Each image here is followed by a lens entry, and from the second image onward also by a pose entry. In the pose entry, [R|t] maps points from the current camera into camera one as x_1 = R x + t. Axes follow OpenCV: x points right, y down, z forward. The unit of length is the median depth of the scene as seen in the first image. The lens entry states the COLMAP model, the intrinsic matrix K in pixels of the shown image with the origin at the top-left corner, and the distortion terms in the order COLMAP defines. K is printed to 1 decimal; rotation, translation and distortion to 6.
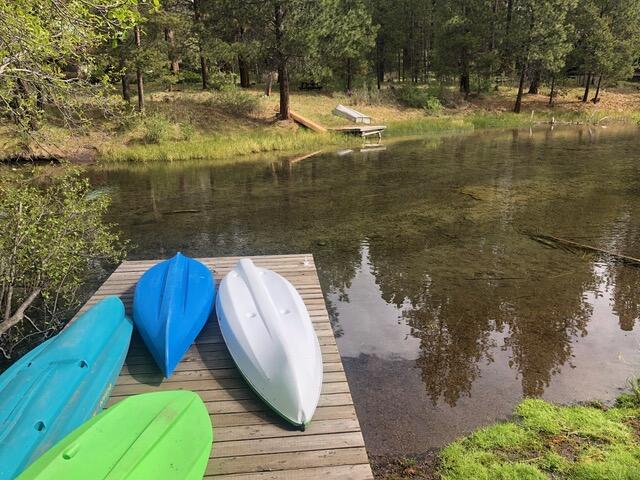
lens RADIAL K [[516.5, 0, 320.8], [0, 516.5, 251.3], [0, 0, 1]] dist [0.009279, 0.003624]
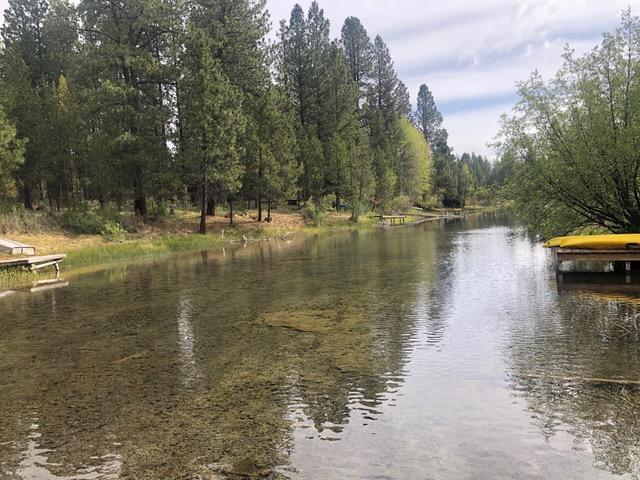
lens RADIAL K [[516.5, 0, 320.8], [0, 516.5, 251.3], [0, 0, 1]] dist [0.009279, 0.003624]
pose [[0.796826, -0.071887, 0.599917, -0.019644], [0.217362, 0.960528, -0.173608, -0.027411], [-0.563757, 0.268735, 0.780999, 0.154898]]
